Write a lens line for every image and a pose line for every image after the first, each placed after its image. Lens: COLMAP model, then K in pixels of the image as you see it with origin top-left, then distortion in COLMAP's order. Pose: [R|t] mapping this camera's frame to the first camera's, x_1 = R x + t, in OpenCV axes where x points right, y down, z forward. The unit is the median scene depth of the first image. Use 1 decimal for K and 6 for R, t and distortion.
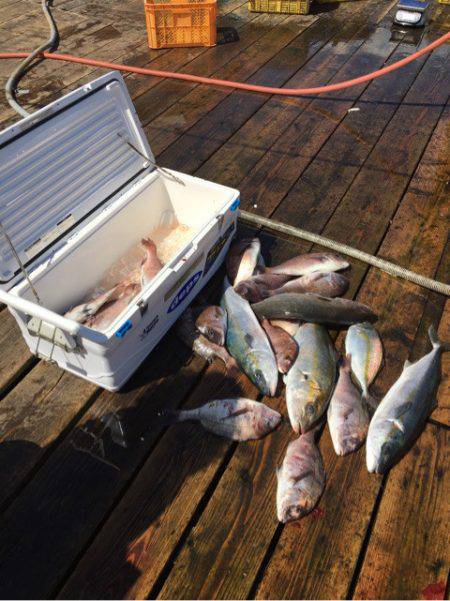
lens RADIAL K [[482.5, 0, 225.0], [0, 482.5, 300.5], [0, 0, 1]] dist [0.002586, 0.000823]
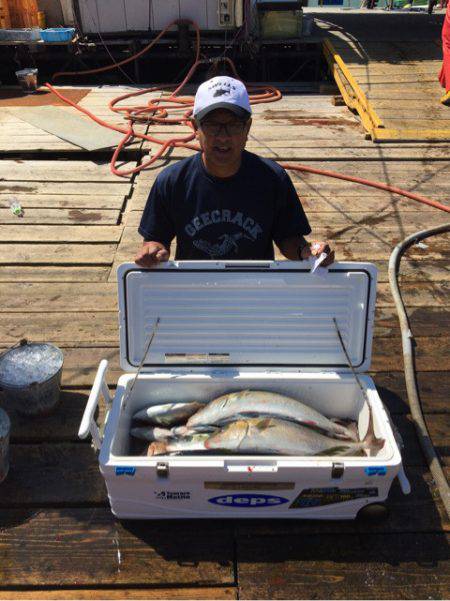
lens RADIAL K [[482.5, 0, 225.0], [0, 482.5, 300.5], [0, 0, 1]] dist [0.002586, 0.000823]
pose [[0.469724, 0.476817, -0.742970, 0.363313], [-0.637216, 0.765590, 0.088470, -0.340213], [0.610995, 0.431876, 0.663452, 0.270593]]
